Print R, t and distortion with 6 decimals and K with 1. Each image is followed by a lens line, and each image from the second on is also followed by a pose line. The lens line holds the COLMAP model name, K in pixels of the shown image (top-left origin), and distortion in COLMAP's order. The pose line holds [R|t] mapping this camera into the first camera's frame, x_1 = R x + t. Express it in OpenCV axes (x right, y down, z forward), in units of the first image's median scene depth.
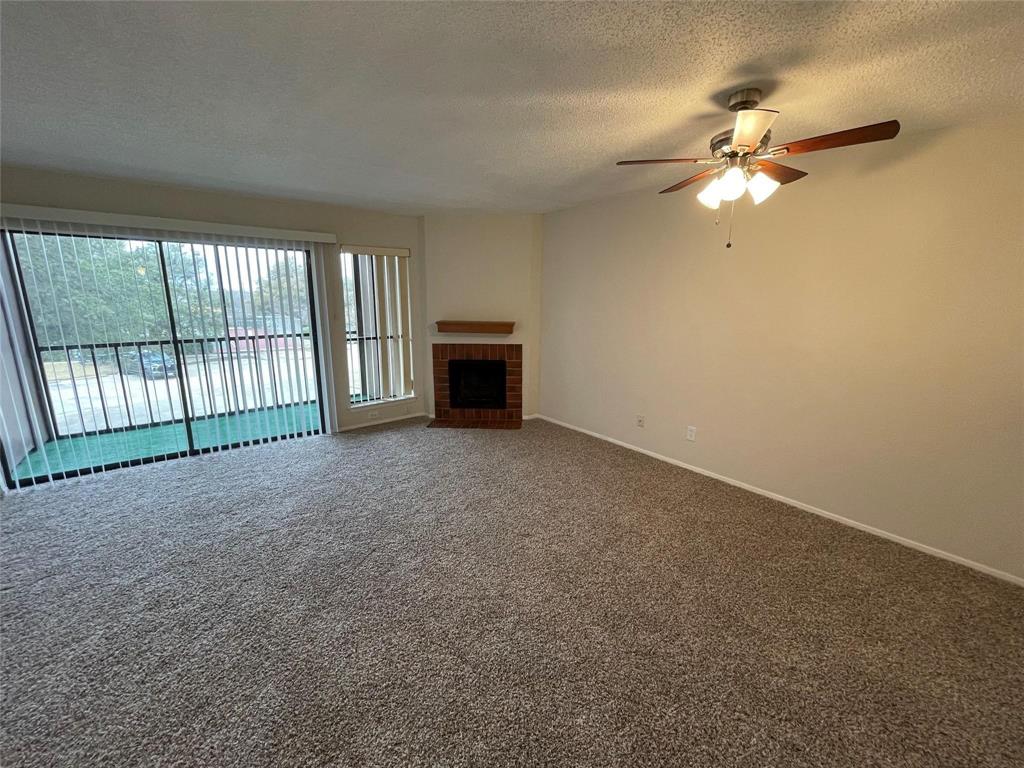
lens RADIAL K [[413.2, 0, 512.0], [0, 413.2, 384.0], [0, 0, 1]] dist [-0.001592, -0.000119]
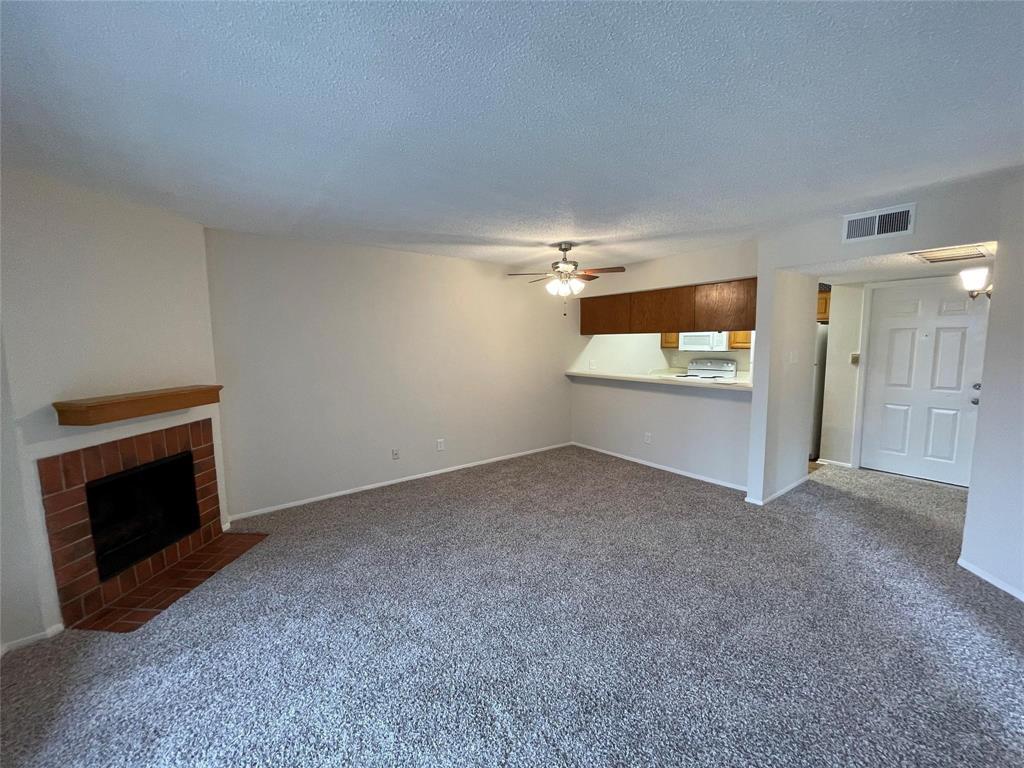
lens RADIAL K [[413.2, 0, 512.0], [0, 413.2, 384.0], [0, 0, 1]] dist [-0.001592, -0.000119]
pose [[0.016602, -0.113624, 0.993385, -0.597580], [0.218343, 0.969956, 0.107295, -0.112629], [-0.975731, 0.215117, 0.040913, 0.494818]]
